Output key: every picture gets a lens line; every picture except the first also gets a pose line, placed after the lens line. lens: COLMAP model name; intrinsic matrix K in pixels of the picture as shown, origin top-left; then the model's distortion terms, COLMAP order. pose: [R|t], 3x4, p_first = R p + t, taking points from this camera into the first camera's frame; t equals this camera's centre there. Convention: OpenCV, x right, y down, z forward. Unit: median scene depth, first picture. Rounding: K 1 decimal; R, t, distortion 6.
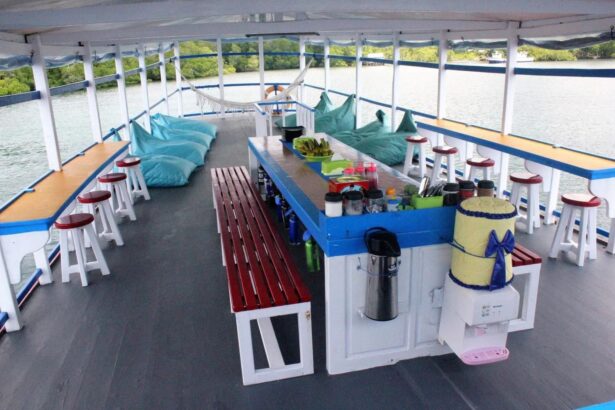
lens RADIAL K [[513.4, 0, 307.5], [0, 513.4, 205.0], [0, 0, 1]] dist [-0.084282, 0.008378]
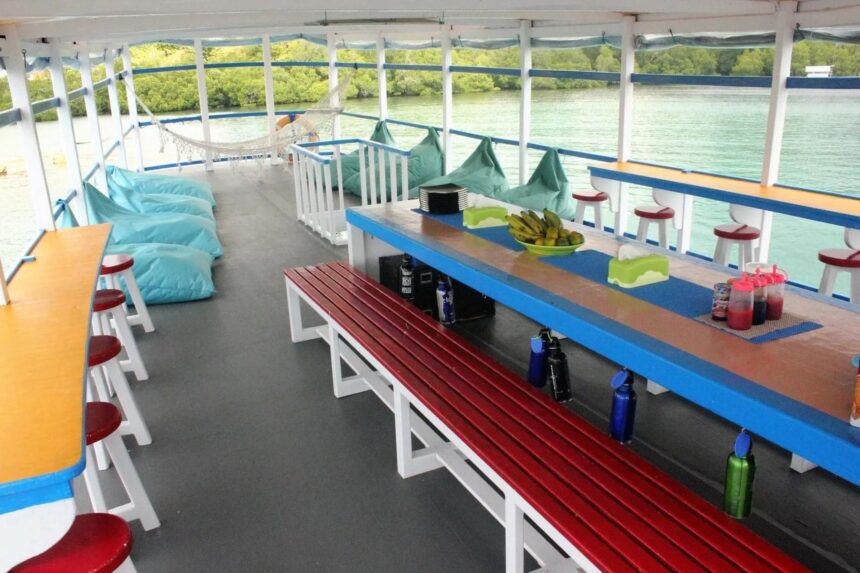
lens RADIAL K [[717.9, 0, 430.0], [0, 717.9, 286.5], [0, 0, 1]] dist [-0.084282, 0.008378]
pose [[0.976240, -0.067444, 0.205927, -0.138802], [0.066193, 0.997723, 0.012966, -0.037428], [-0.206333, 0.000973, 0.978481, 0.168817]]
